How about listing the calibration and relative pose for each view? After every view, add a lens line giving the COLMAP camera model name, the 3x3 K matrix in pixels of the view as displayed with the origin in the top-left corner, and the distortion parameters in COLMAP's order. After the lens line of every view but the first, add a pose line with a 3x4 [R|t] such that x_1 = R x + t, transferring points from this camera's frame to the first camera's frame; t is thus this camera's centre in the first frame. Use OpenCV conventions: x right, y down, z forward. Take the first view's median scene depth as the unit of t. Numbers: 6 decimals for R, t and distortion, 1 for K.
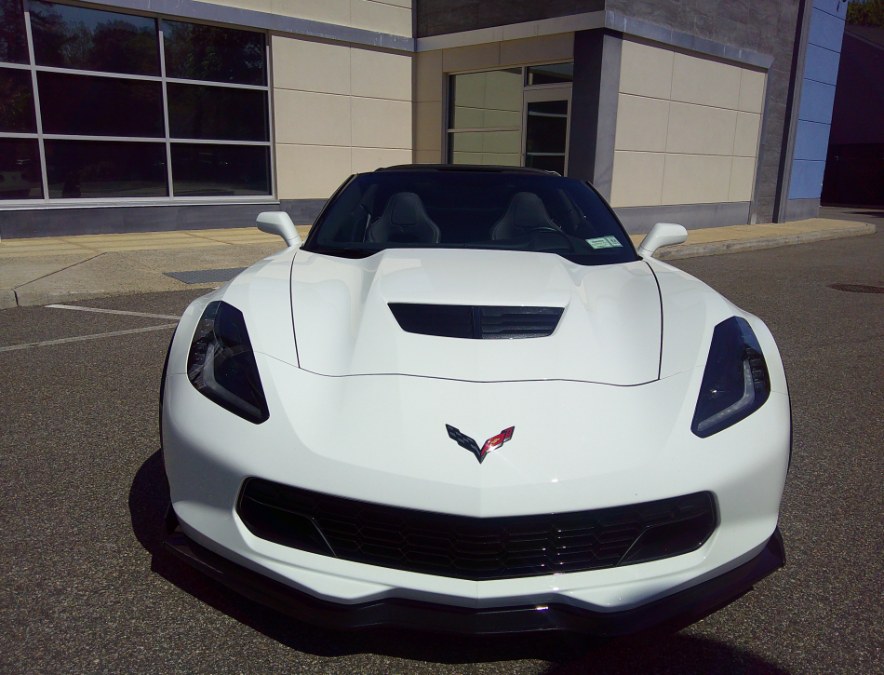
lens RADIAL K [[760.8, 0, 440.8], [0, 760.8, 328.2], [0, 0, 1]] dist [-0.006232, -0.021095]
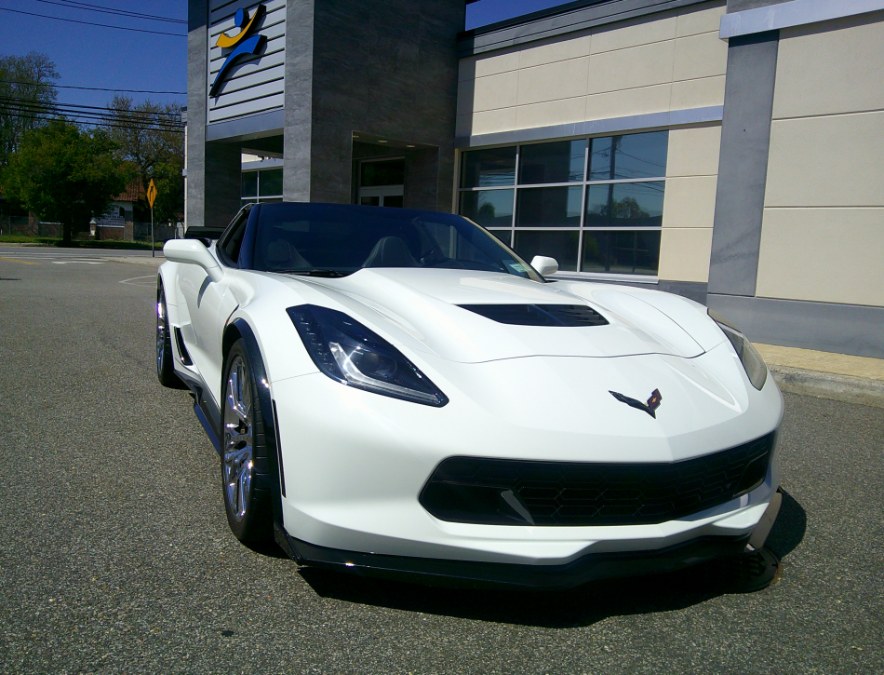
lens RADIAL K [[722.2, 0, 444.7], [0, 722.2, 334.4], [0, 0, 1]] dist [0.076999, -0.199474]
pose [[-0.019237, 0.090585, -0.995703, 1.024394], [-0.253539, 0.962893, 0.092499, -0.143888], [0.967134, 0.254229, 0.004444, 0.918136]]
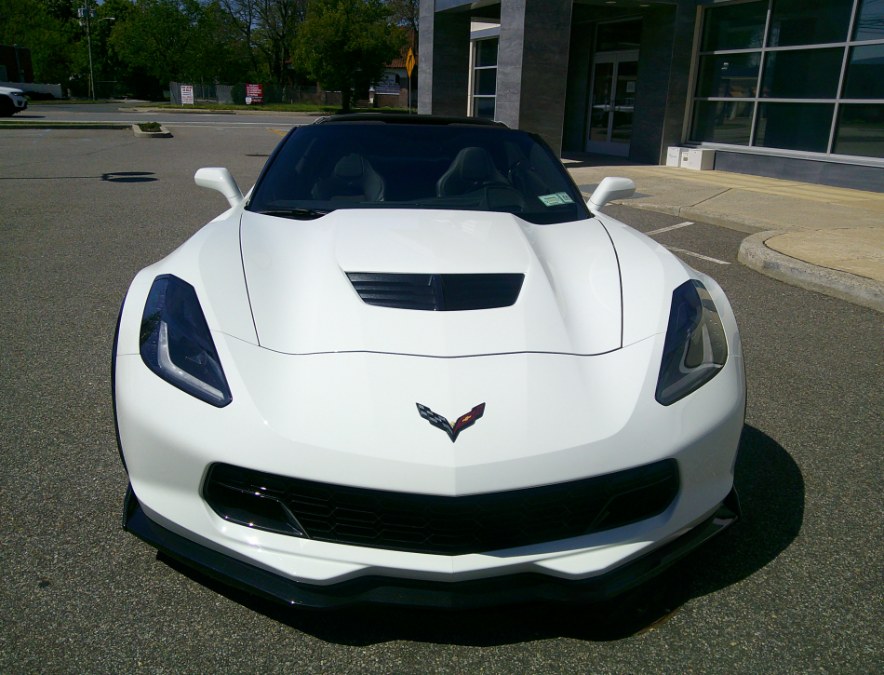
lens RADIAL K [[742.4, 0, 458.2], [0, 742.4, 326.9], [0, 0, 1]] dist [-0.016760, -0.003301]
pose [[-0.366357, 0.240090, -0.898966, 0.973218], [-0.230032, 0.912778, 0.337524, -0.207586], [0.901592, 0.330445, -0.279175, 1.031352]]
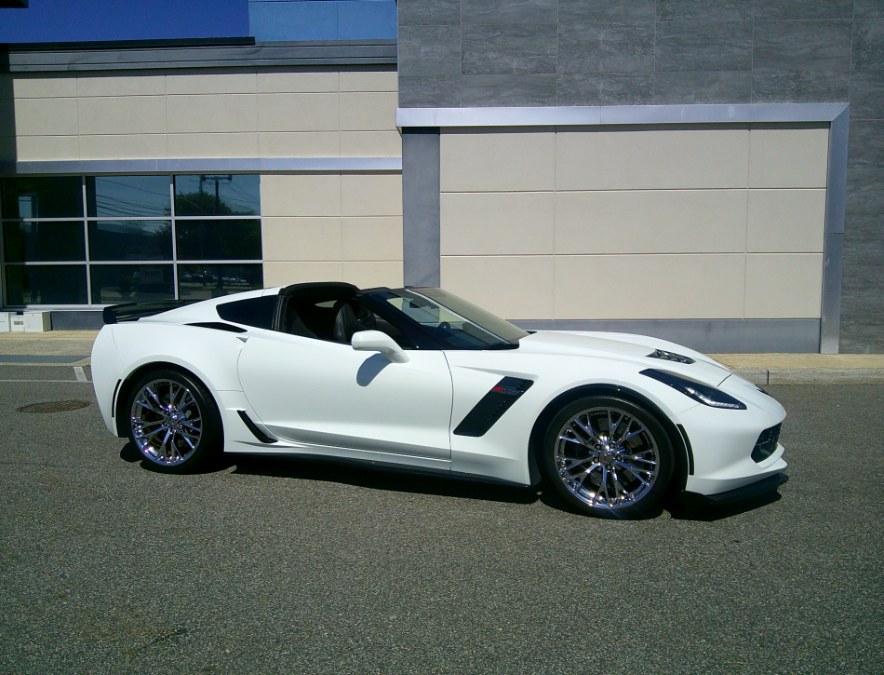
lens RADIAL K [[736.3, 0, 432.9], [0, 736.3, 324.9], [0, 0, 1]] dist [0.058470, -0.135364]
pose [[0.689810, 0.026345, -0.723511, 1.008993], [-0.132254, 0.987108, -0.090150, -0.093023], [0.711808, 0.157873, 0.684401, 0.509601]]
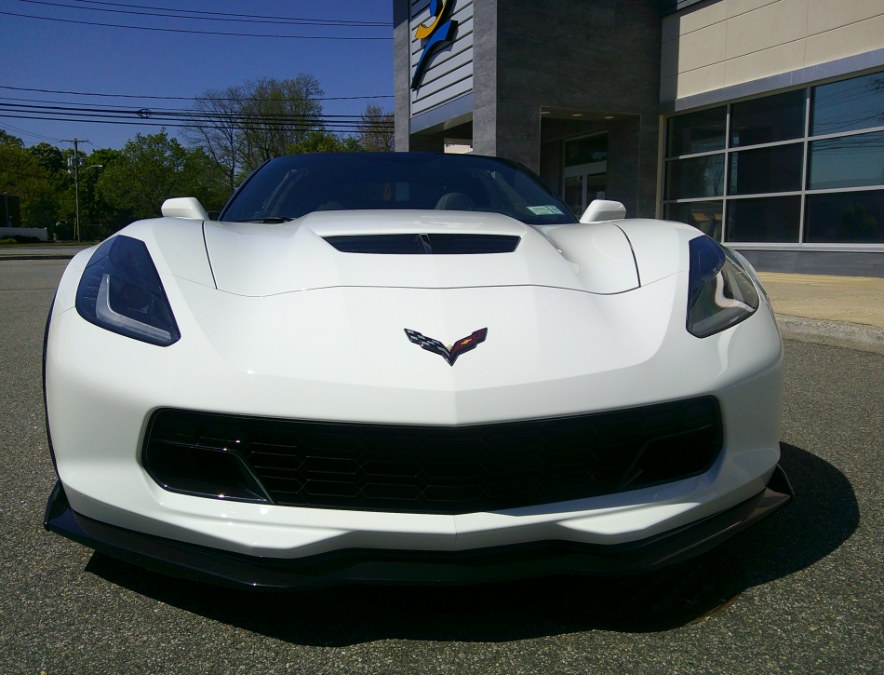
lens RADIAL K [[737.4, 0, 456.1], [0, 737.4, 327.5], [0, 0, 1]] dist [0.001618, -0.033580]
pose [[-0.339216, 0.089712, -0.936421, 0.953076], [-0.204638, 0.964567, 0.166538, -0.149397], [0.918181, 0.248119, -0.308838, 1.033647]]
